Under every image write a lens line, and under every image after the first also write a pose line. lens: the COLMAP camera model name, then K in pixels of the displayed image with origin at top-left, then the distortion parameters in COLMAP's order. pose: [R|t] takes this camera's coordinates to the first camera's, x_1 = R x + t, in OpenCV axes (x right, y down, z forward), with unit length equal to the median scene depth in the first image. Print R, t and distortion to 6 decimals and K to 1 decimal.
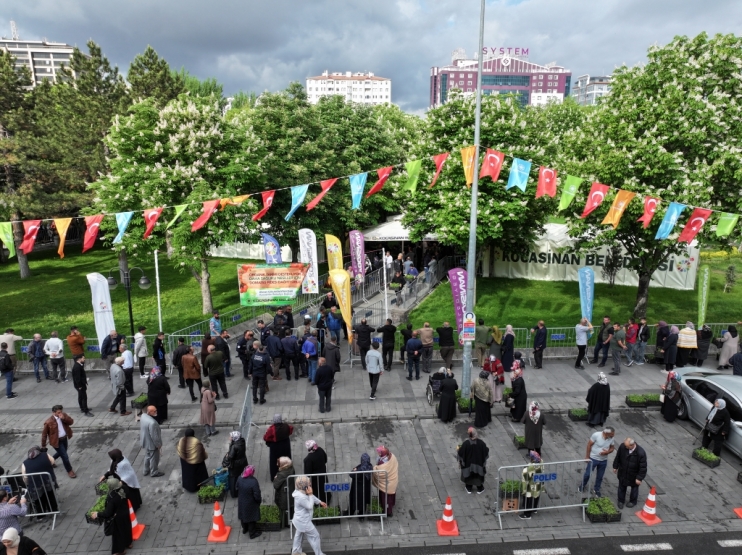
lens RADIAL K [[536.1, 0, 371.0], [0, 536.1, 277.5], [0, 0, 1]] dist [-0.006409, 0.035396]
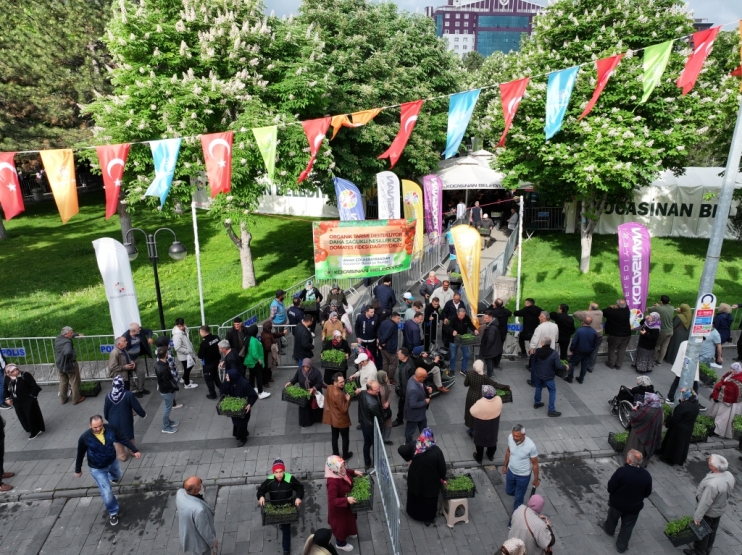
lens RADIAL K [[536.1, 0, 371.0], [0, 536.1, 277.5], [0, 0, 1]] dist [-0.006409, 0.035396]
pose [[0.999498, -0.014081, 0.028393, -0.176146], [0.011610, 0.996280, 0.085384, -0.009867], [-0.029490, -0.085011, 0.995943, 0.277678]]
